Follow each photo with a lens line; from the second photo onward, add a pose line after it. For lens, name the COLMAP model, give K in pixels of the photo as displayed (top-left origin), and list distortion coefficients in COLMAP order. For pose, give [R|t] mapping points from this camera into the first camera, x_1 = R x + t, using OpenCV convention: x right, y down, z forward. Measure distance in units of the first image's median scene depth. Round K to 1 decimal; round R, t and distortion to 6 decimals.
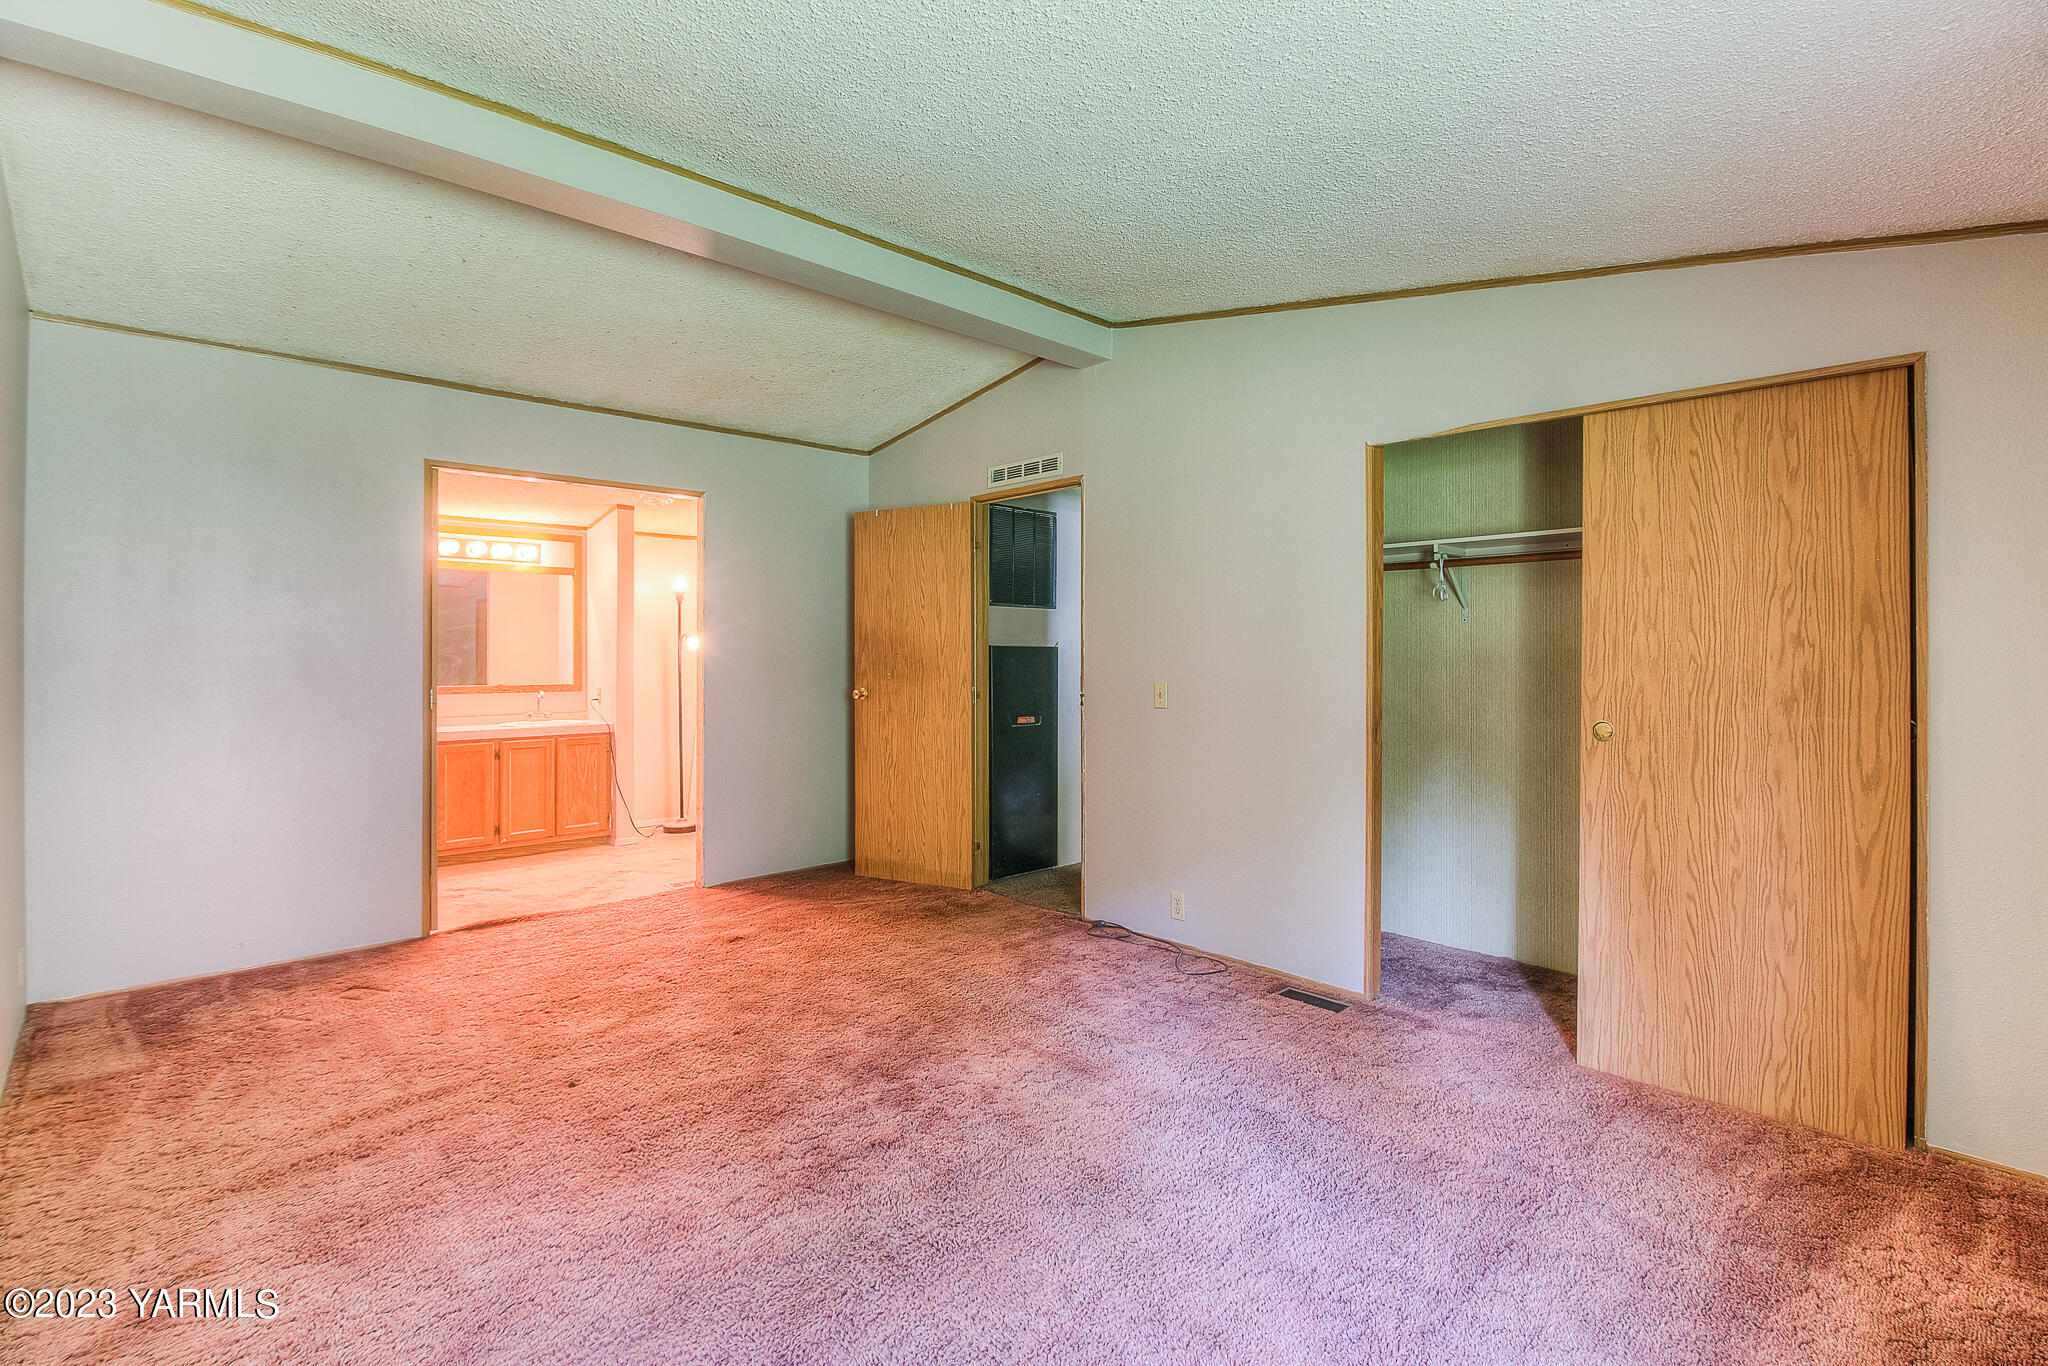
lens RADIAL K [[945.8, 0, 1045.4], [0, 945.8, 650.4], [0, 0, 1]] dist [-0.001632, -0.011934]
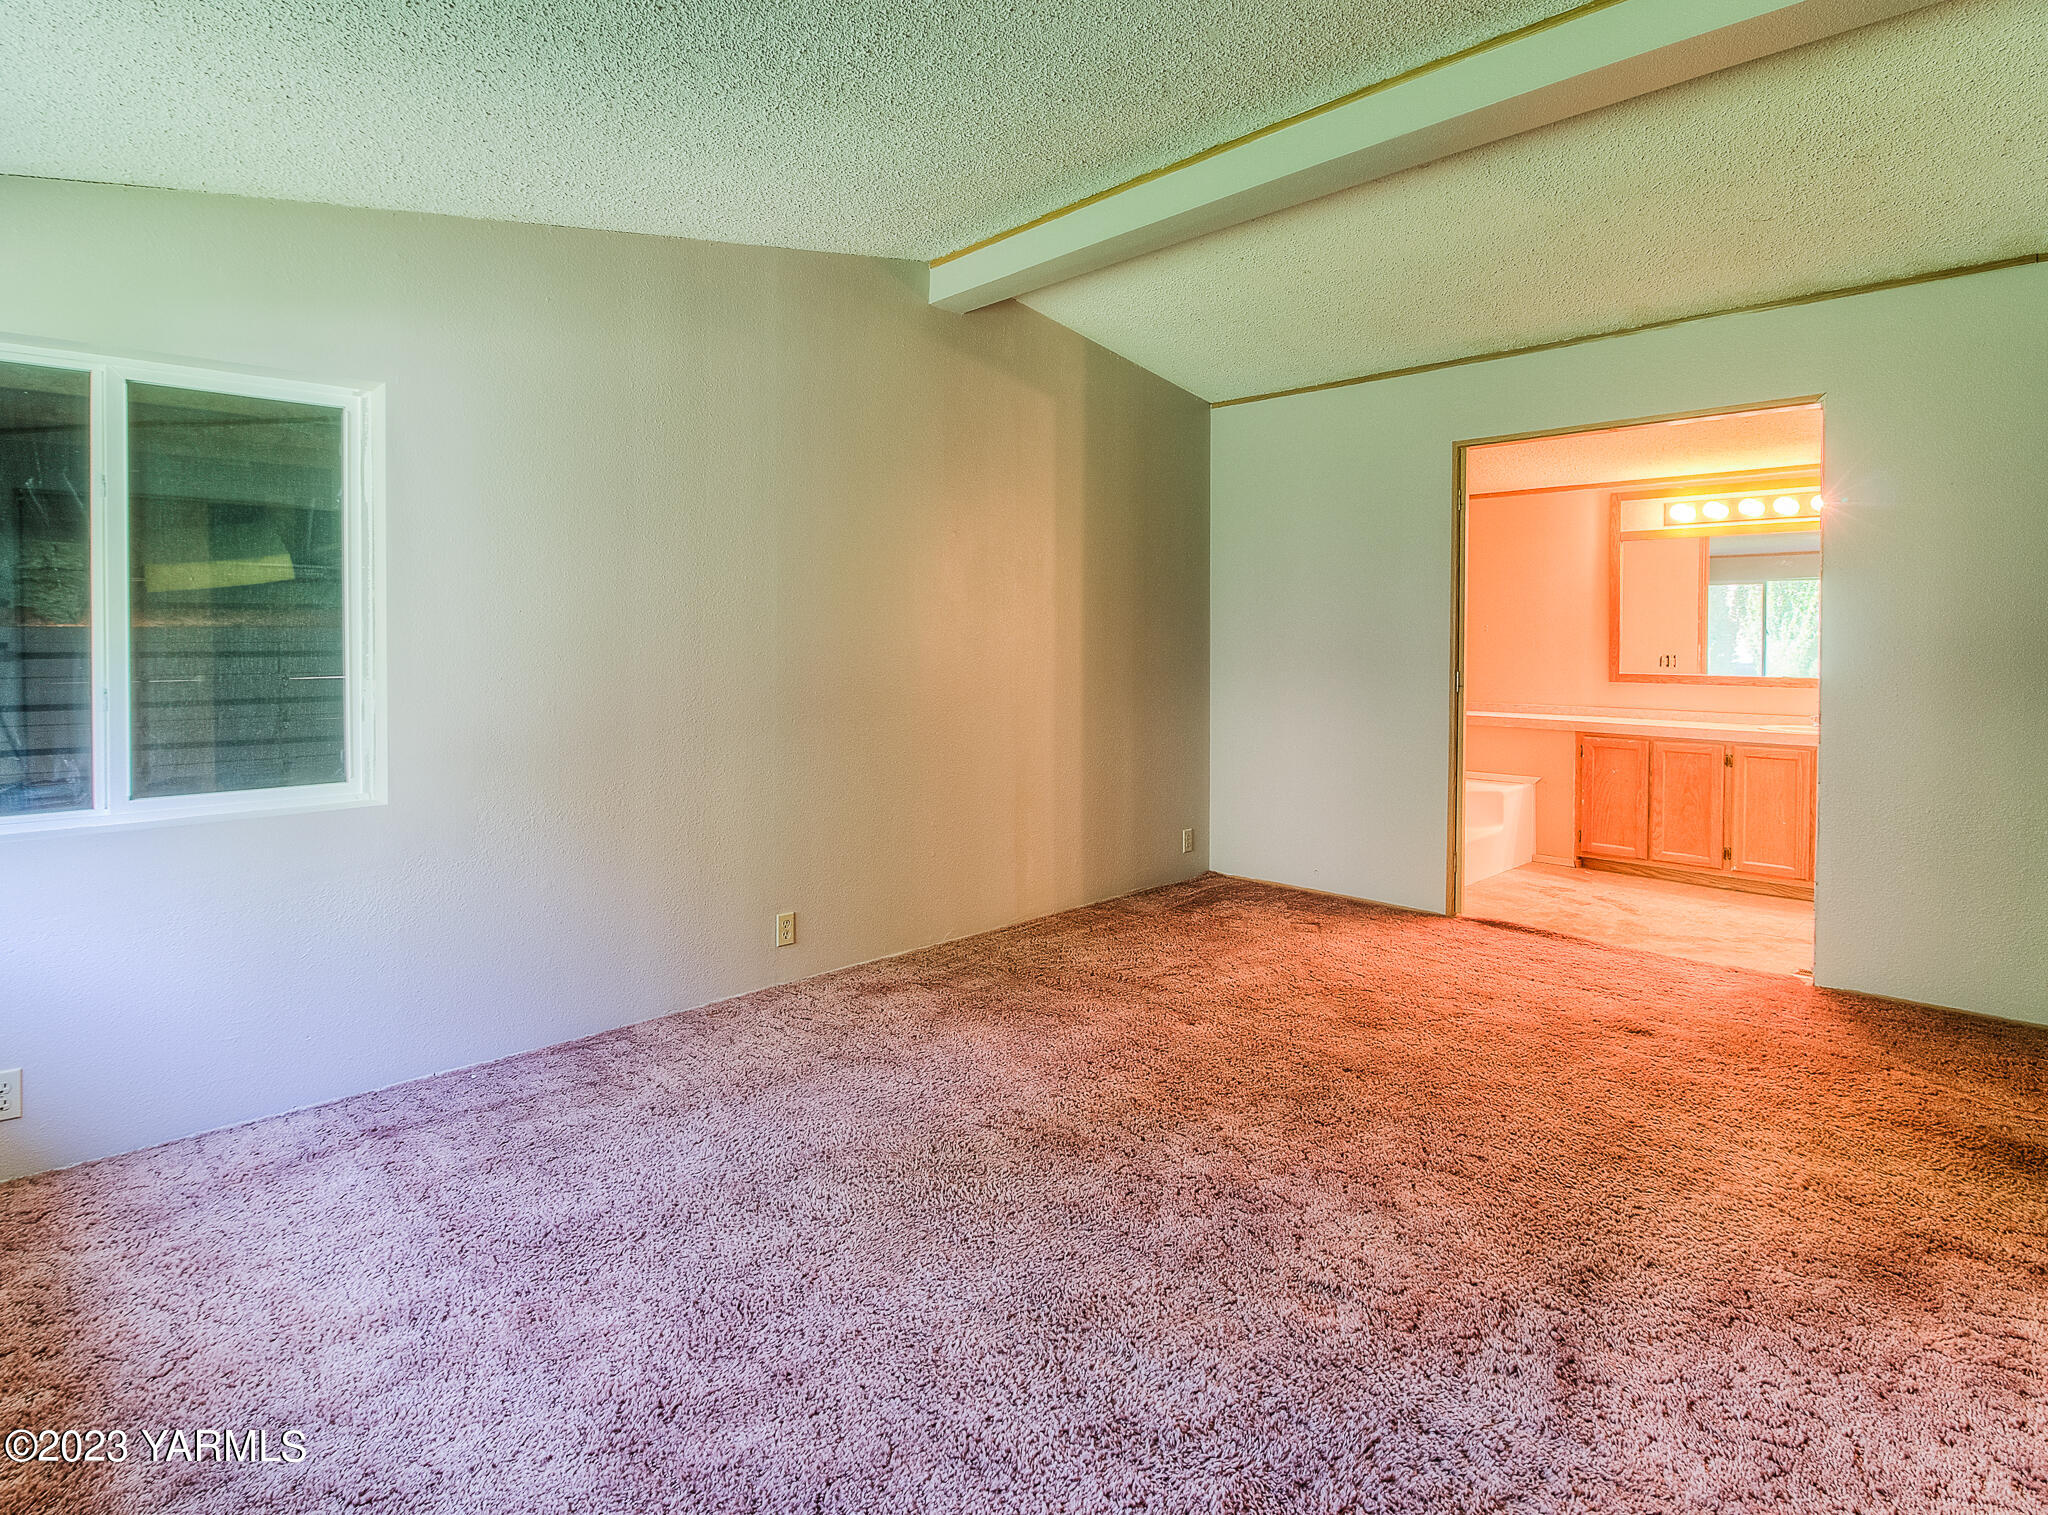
lens RADIAL K [[1070.2, 0, 946.9], [0, 1070.2, 650.8], [0, 0, 1]] dist [-0.000939, -0.000280]
pose [[-0.019304, 0.016450, -0.999678, 0.332661], [-0.001013, 0.999864, 0.016473, 0.000753], [0.999813, 0.001330, -0.019284, 0.323163]]
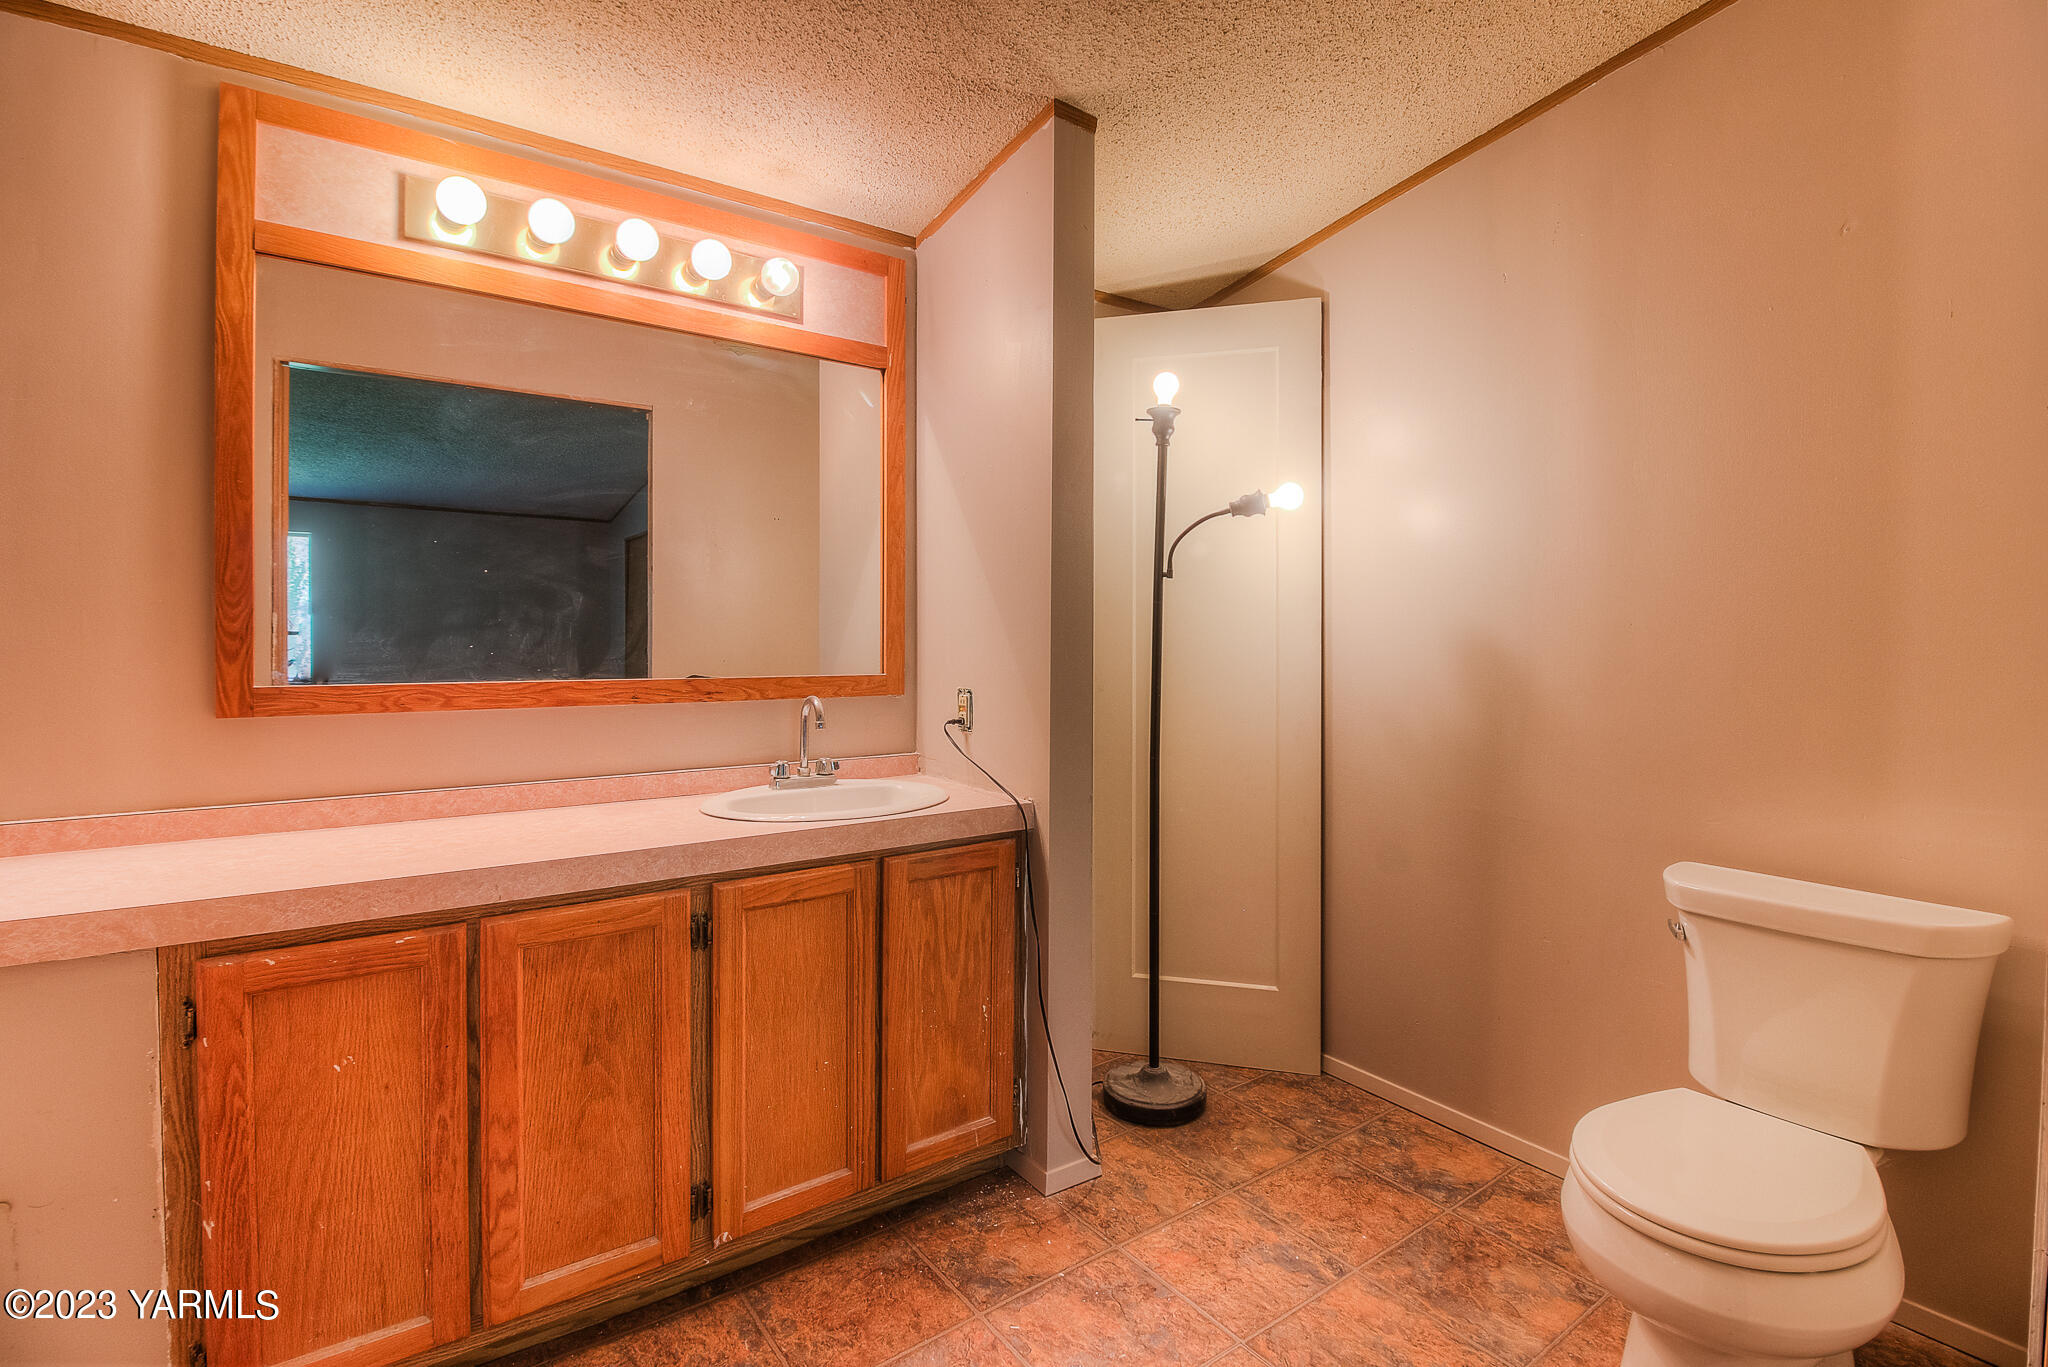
lens RADIAL K [[945.8, 0, 1045.4], [0, 945.8, 650.9], [0, 0, 1]] dist [-0.001632, -0.011934]
pose [[0.992849, 0.004332, -0.119300, -0.421622], [-0.003010, 0.999932, 0.011257, 0.023533], [0.119341, -0.010818, 0.992794, 0.694782]]
